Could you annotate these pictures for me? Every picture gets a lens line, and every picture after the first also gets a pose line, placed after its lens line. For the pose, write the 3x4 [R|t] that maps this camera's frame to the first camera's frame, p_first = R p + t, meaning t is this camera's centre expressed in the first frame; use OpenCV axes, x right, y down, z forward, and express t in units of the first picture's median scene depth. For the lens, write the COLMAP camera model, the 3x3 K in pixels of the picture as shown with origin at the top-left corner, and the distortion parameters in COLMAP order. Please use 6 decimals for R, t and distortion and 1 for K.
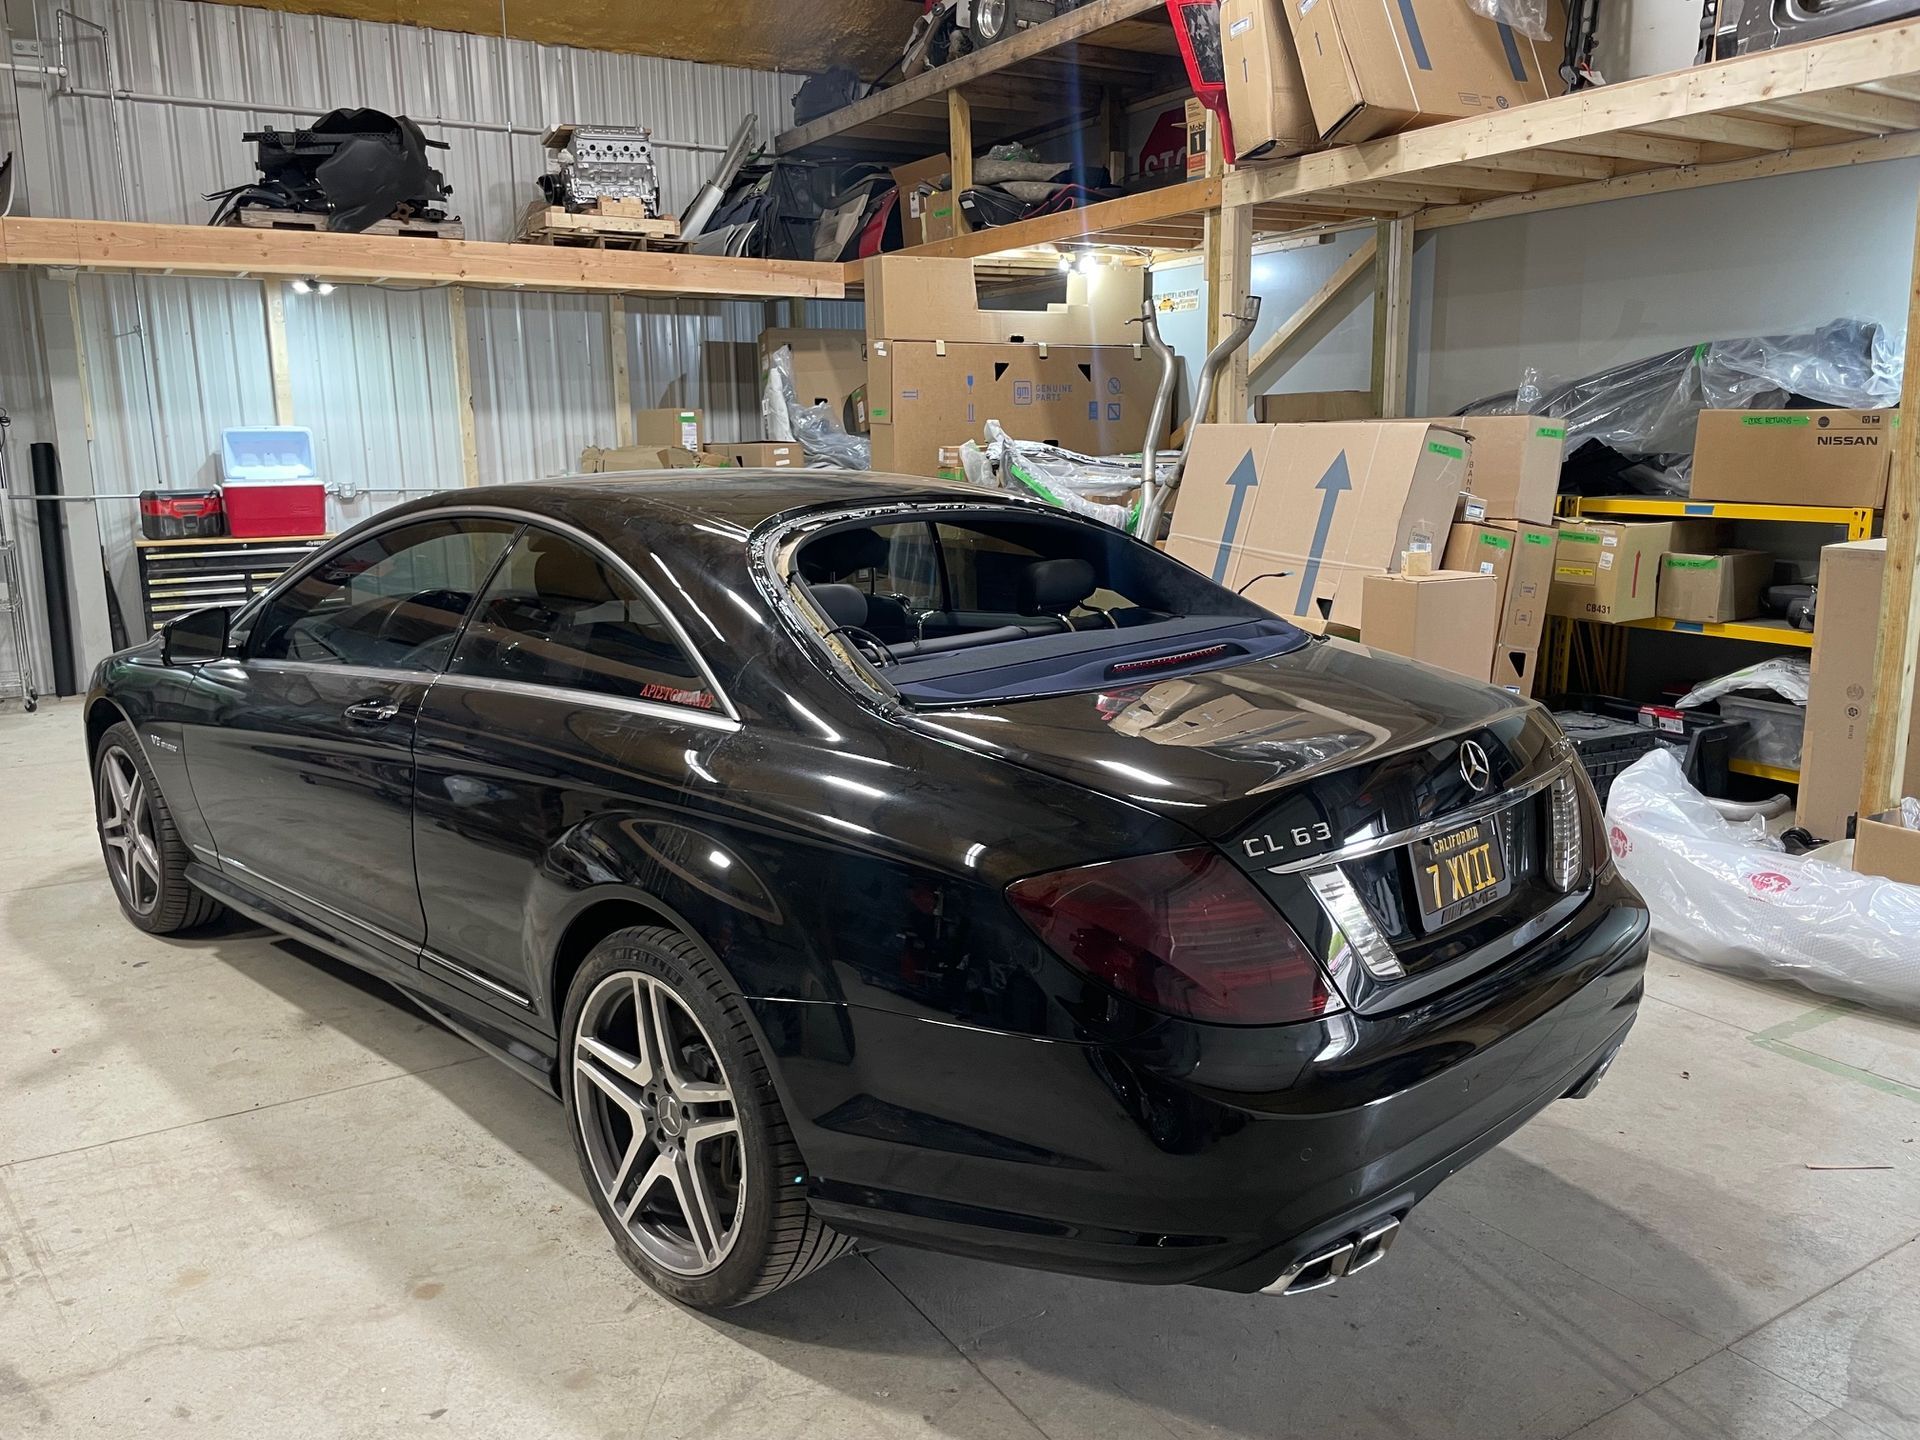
lens RADIAL K [[1448.1, 0, 960.0], [0, 1448.1, 720.0], [0, 0, 1]] dist [0.094278, -0.131100]
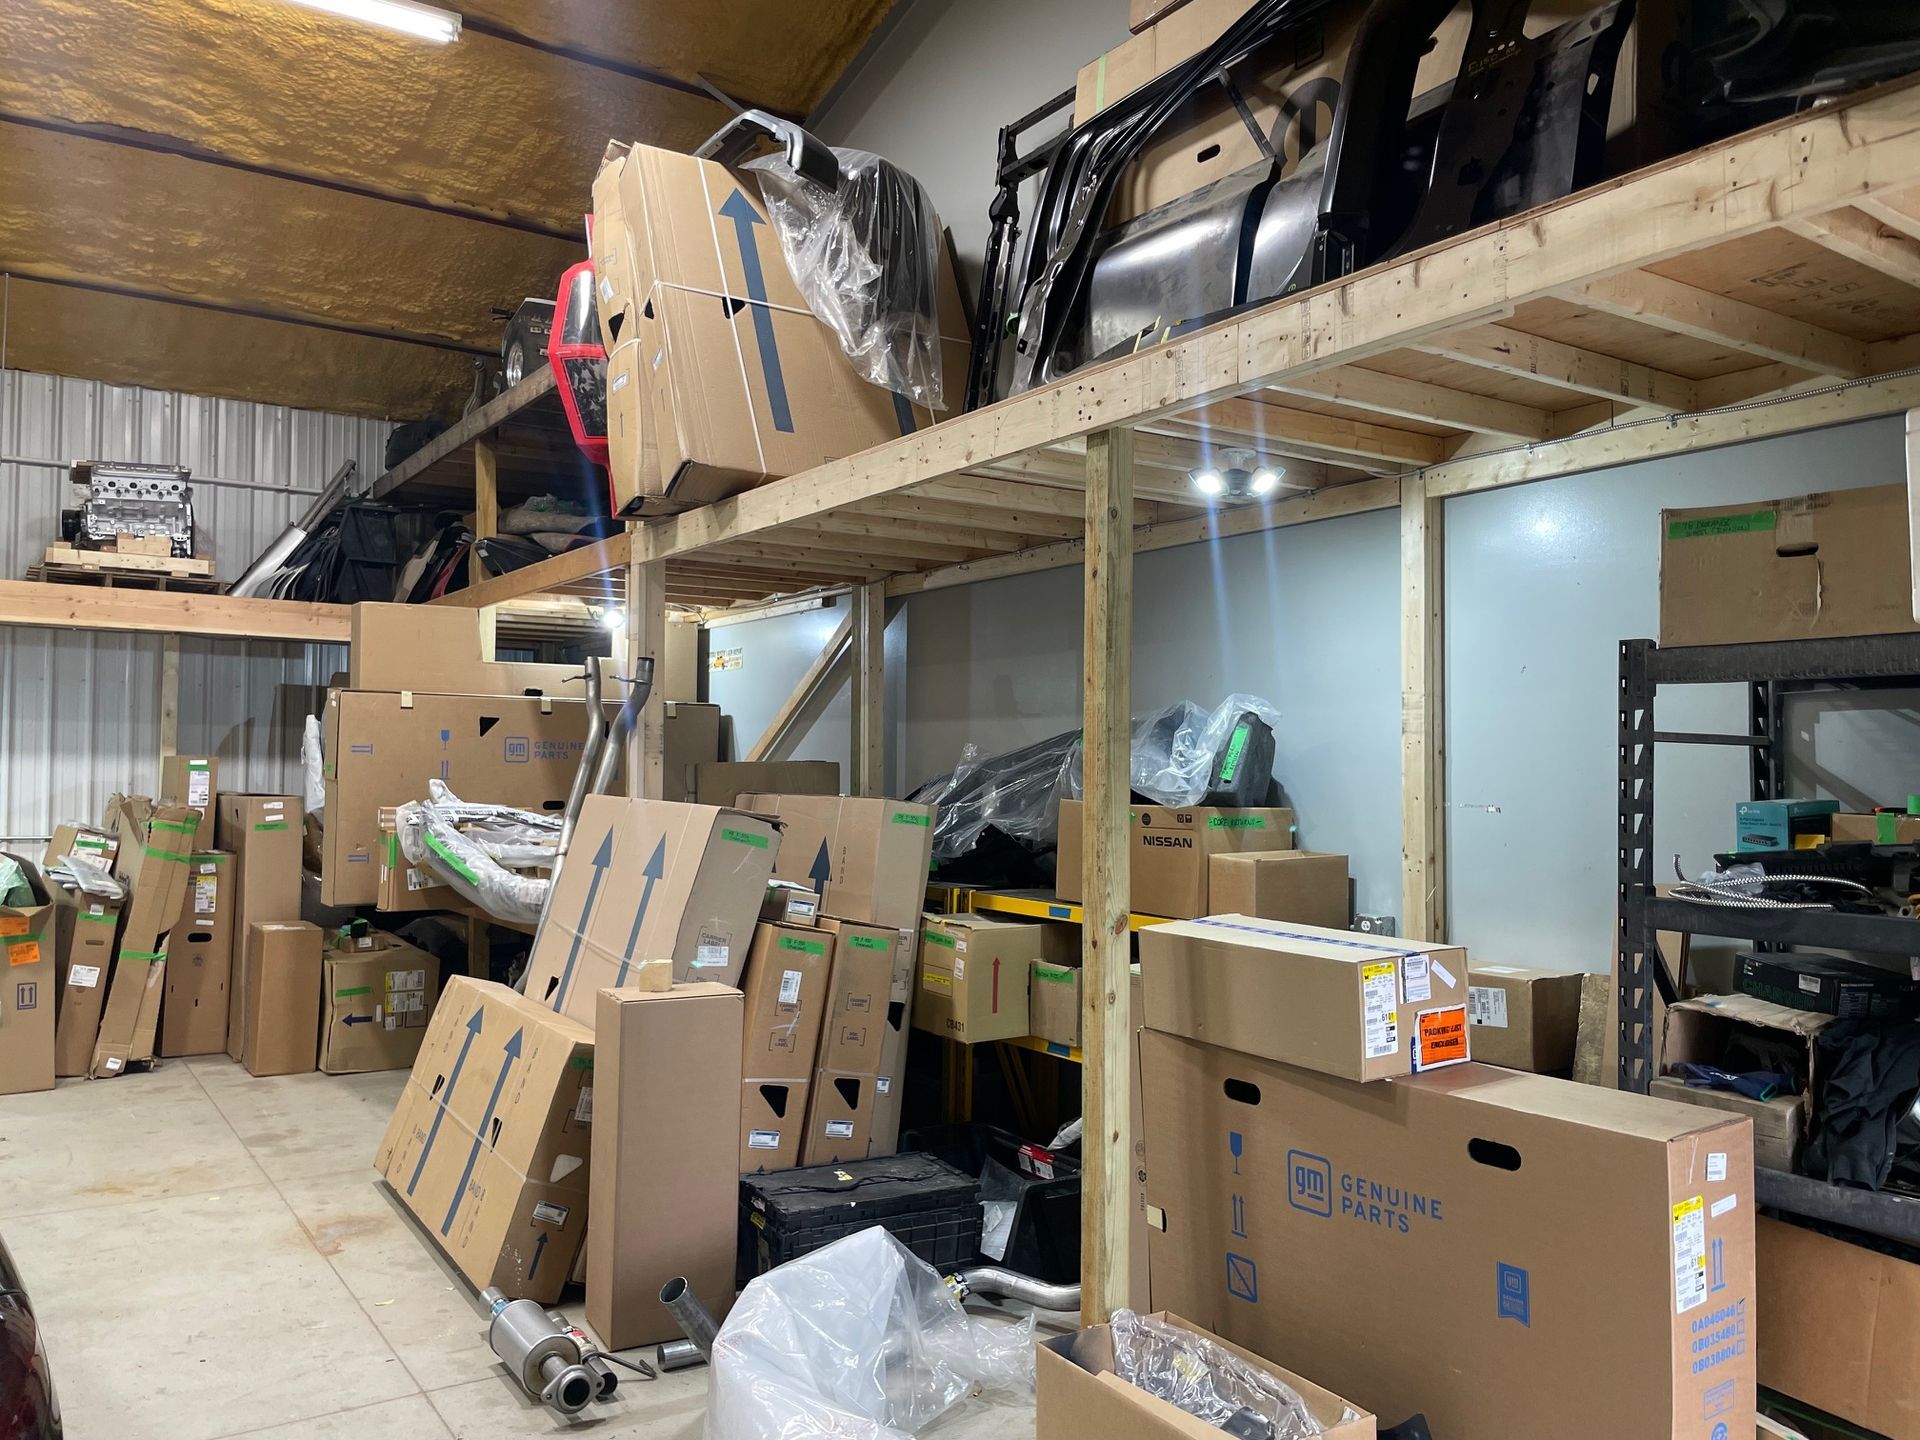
lens RADIAL K [[1442.0, 0, 969.1], [0, 1442.0, 730.1], [0, 0, 1]] dist [0.128953, -0.170828]
pose [[0.998923, 0.026127, 0.038348, 0.288270], [-0.016937, 0.974701, -0.222871, -0.039404], [-0.043201, 0.221982, 0.974093, 0.101319]]
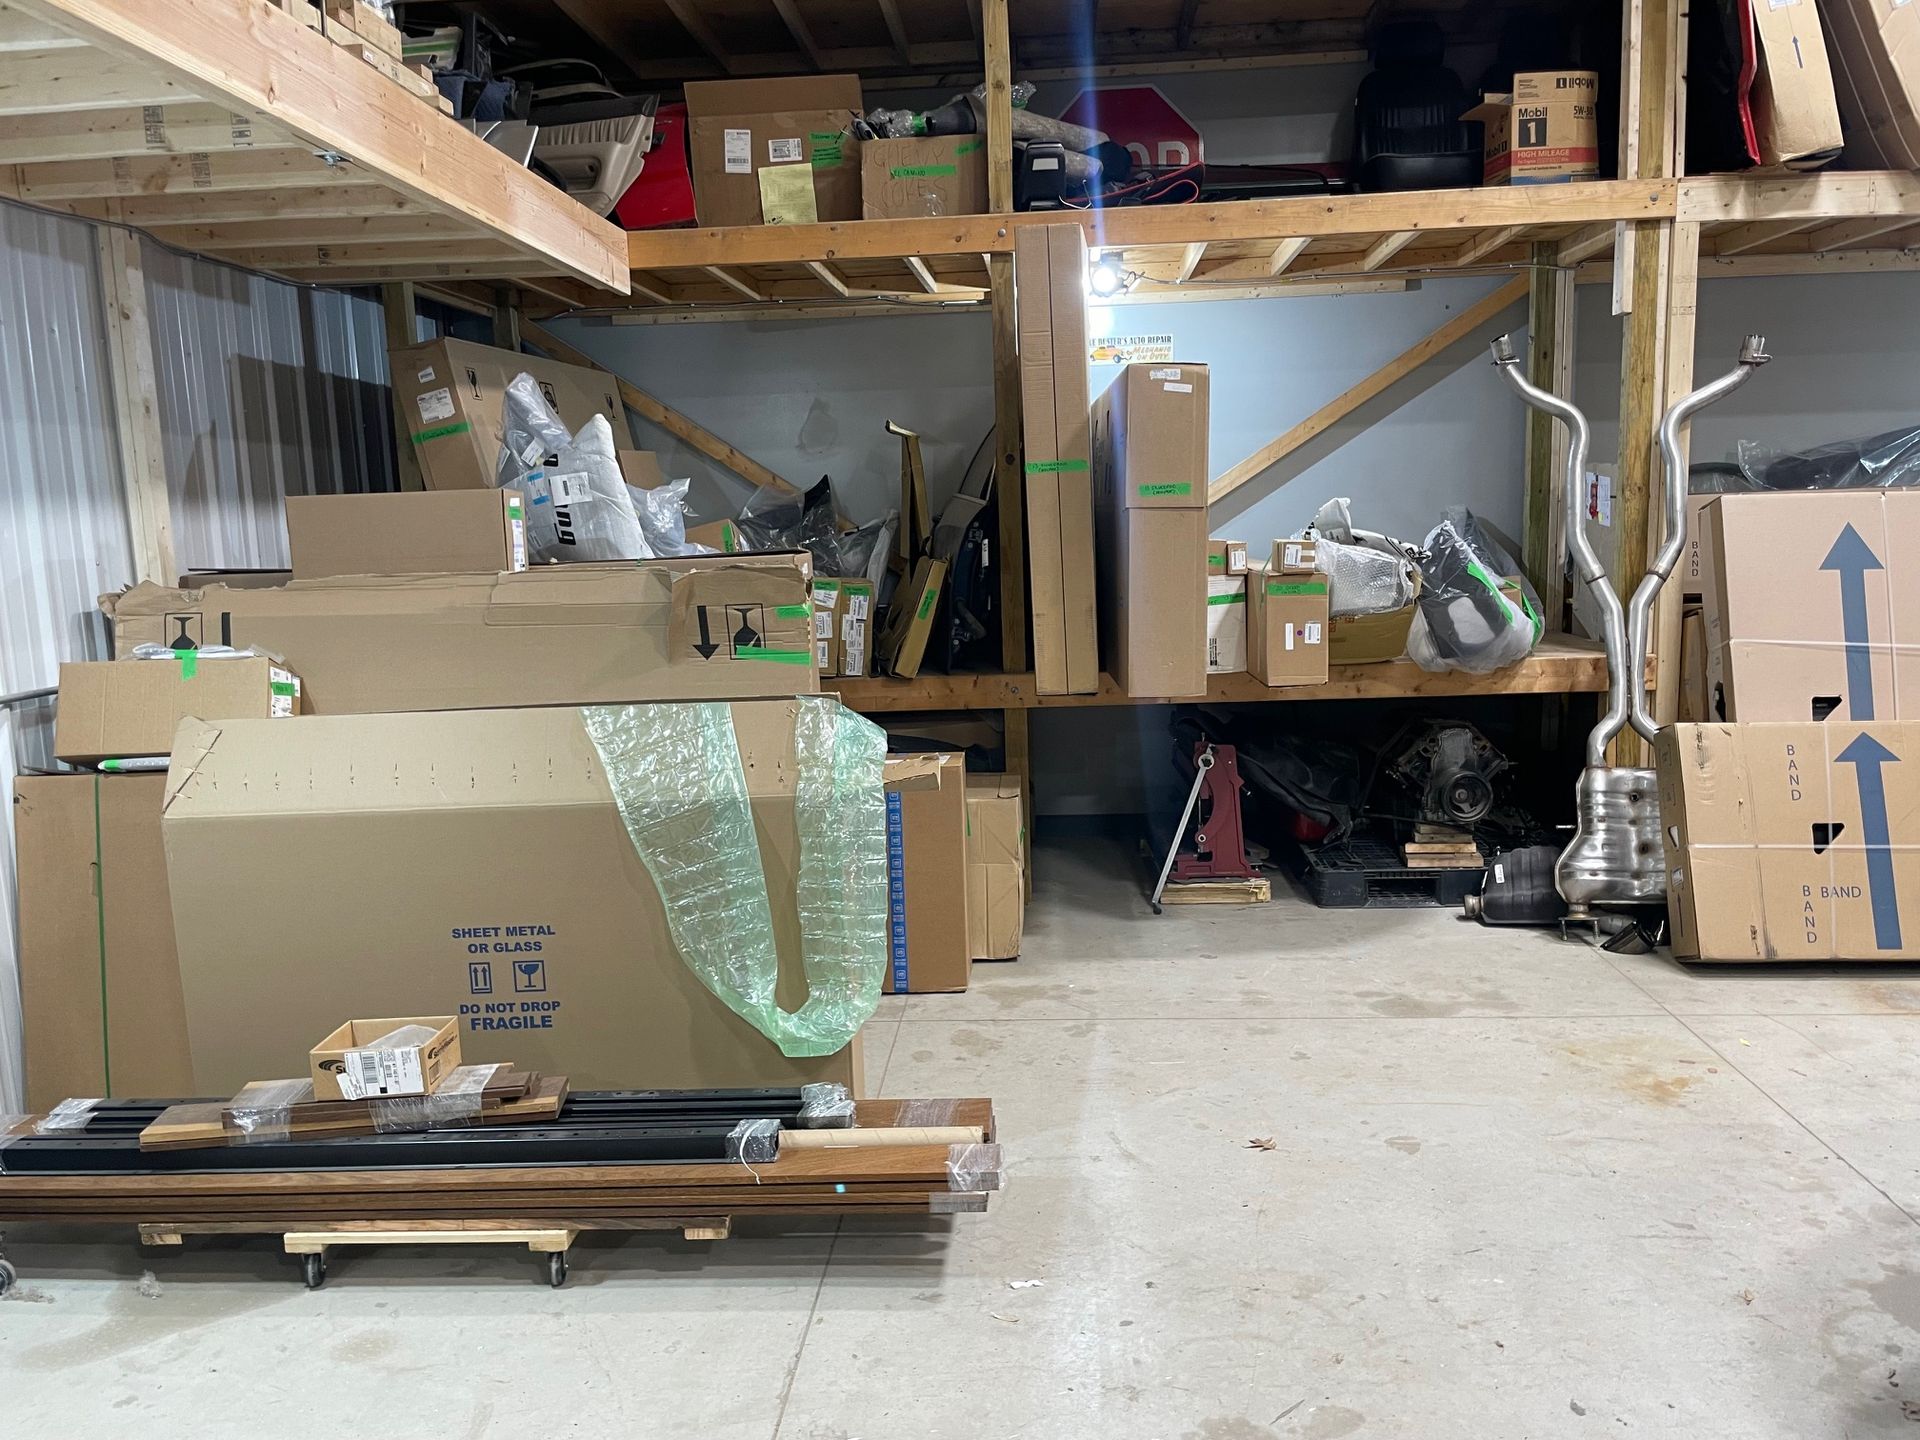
lens RADIAL K [[1448.1, 0, 960.0], [0, 1448.1, 720.0], [0, 0, 1]] dist [0.094278, -0.131100]
pose [[0.574819, -0.124203, 0.808799, -0.558782], [0.184442, 0.982644, 0.019815, -0.142244], [-0.797223, 0.137787, 0.587751, 0.709573]]
